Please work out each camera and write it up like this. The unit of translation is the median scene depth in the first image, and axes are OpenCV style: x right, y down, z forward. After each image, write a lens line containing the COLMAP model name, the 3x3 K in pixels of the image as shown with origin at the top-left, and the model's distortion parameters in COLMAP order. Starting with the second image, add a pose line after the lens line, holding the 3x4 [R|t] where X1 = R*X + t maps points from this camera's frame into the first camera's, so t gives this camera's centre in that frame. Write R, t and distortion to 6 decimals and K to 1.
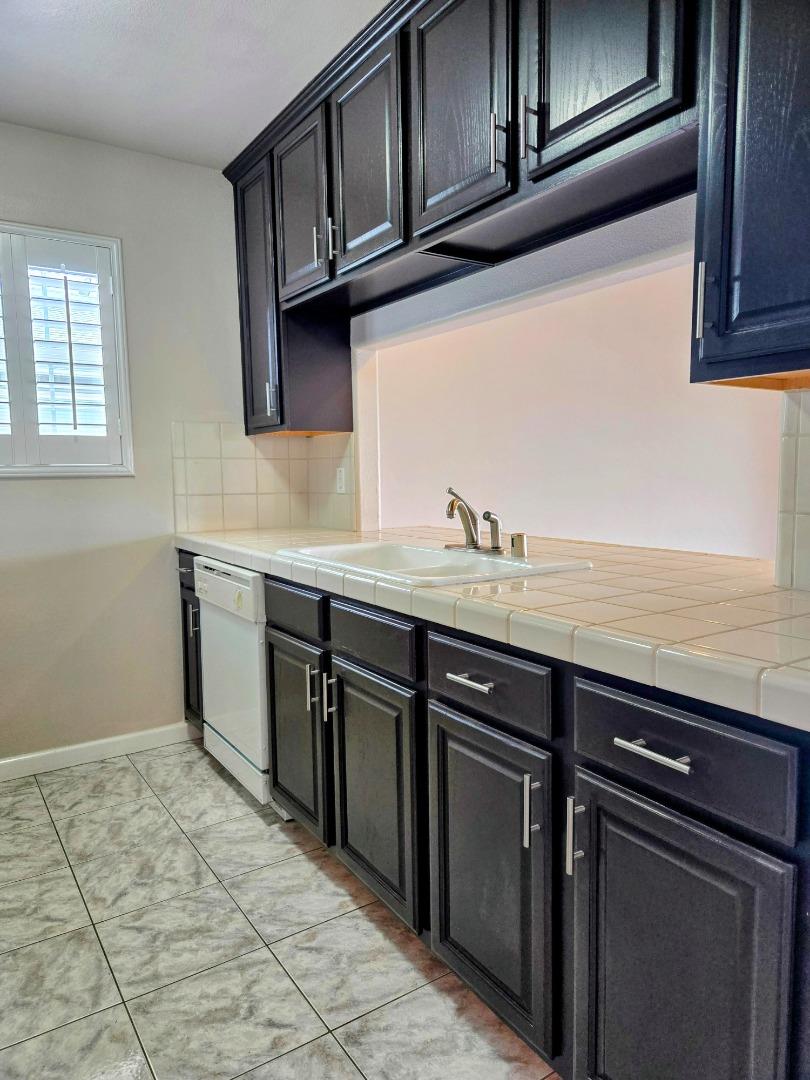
lens RADIAL K [[730.3, 0, 403.8], [0, 730.3, 537.0], [0, 0, 1]] dist [0.052735, -0.037867]
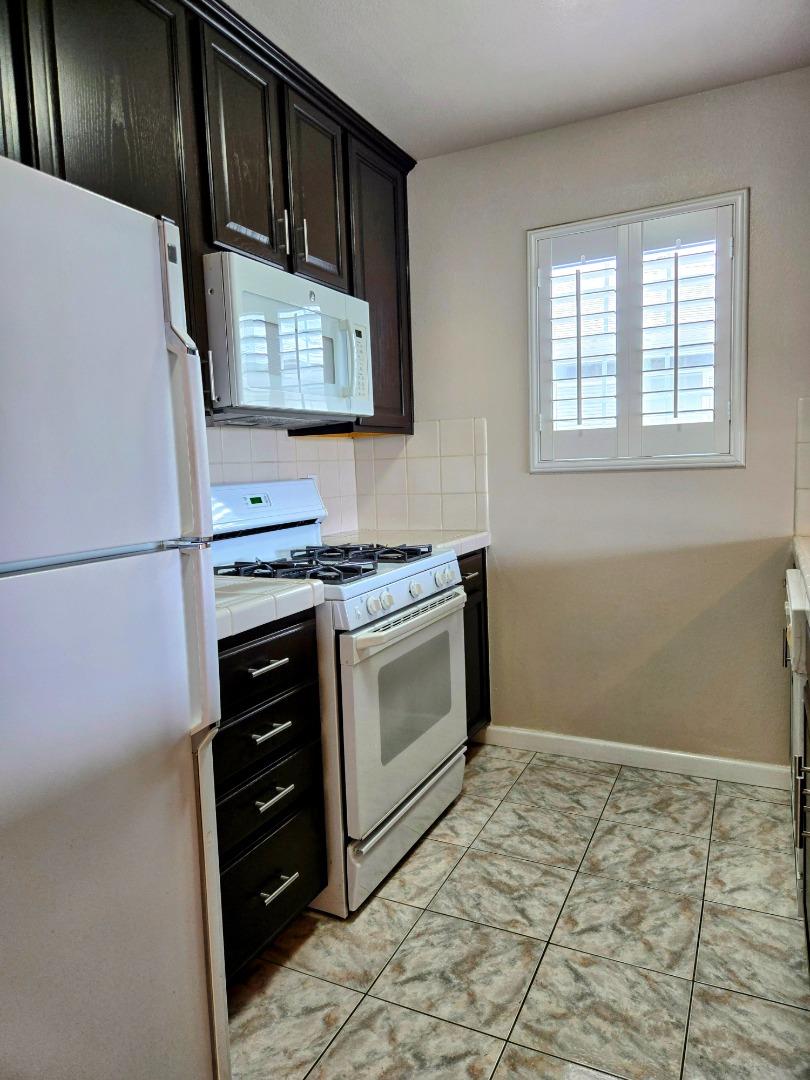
lens RADIAL K [[730.3, 0, 401.5], [0, 730.3, 529.8], [0, 0, 1]] dist [0.052735, -0.037867]
pose [[0.510860, 0.075341, -0.856356, 0.240268], [-0.050737, 0.997058, 0.057452, -0.052801], [0.858165, 0.014099, 0.513180, 0.299415]]
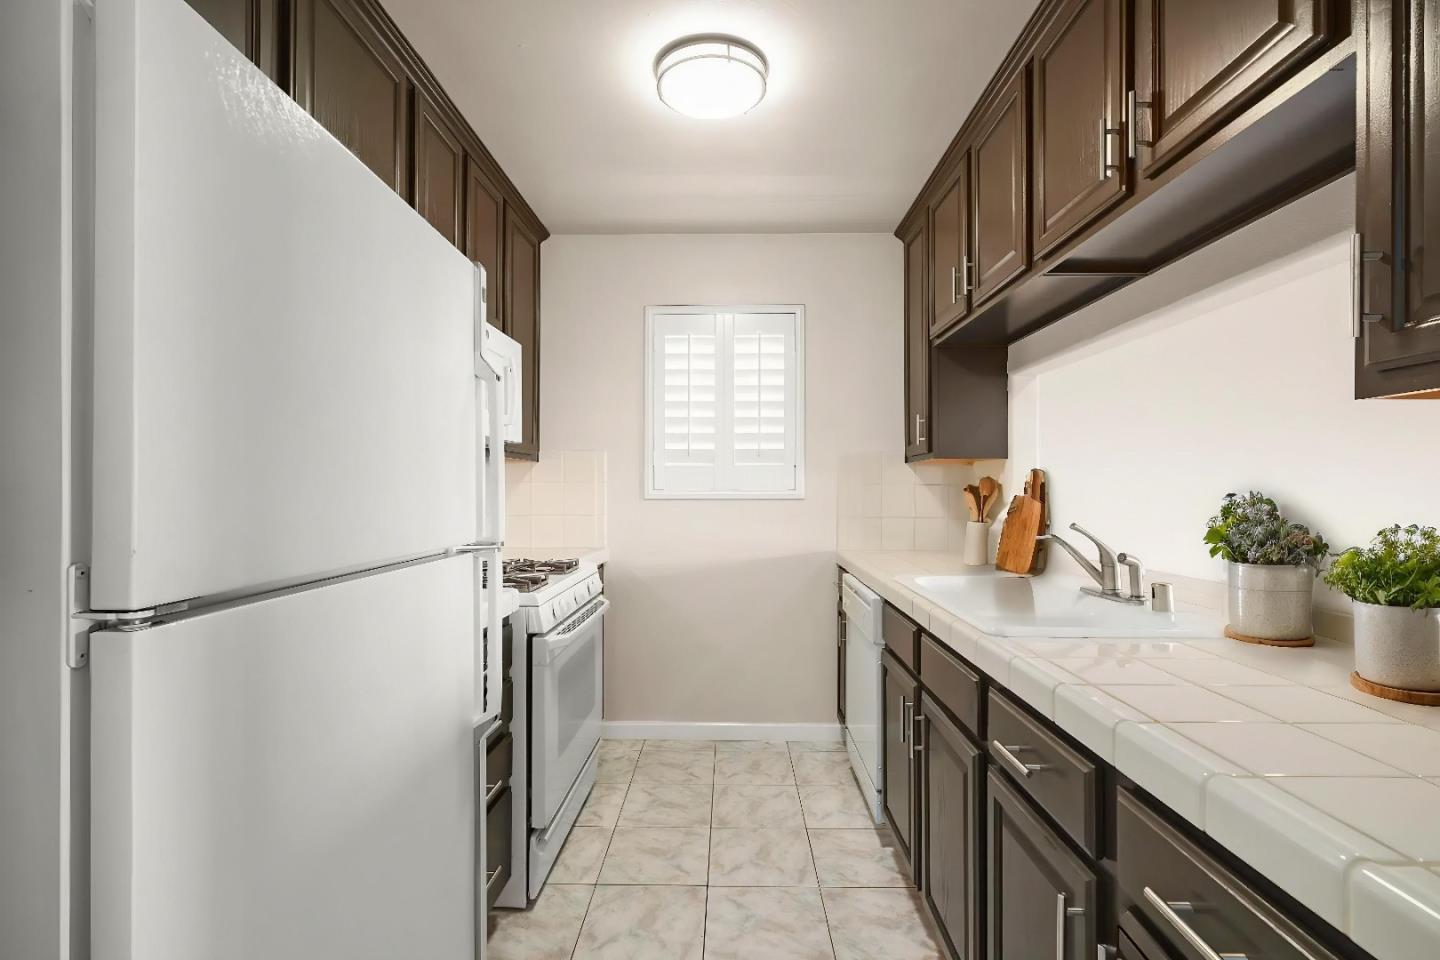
lens RADIAL K [[655.1, 0, 720.9], [0, 655.1, 486.2], [0, 0, 1]] dist [-0.006895, -0.000907]
pose [[0.826561, 0.012258, -0.562714, 0.150455], [-0.064716, 0.995202, -0.073380, -0.025511], [0.559115, 0.097070, 0.823388, 0.095283]]
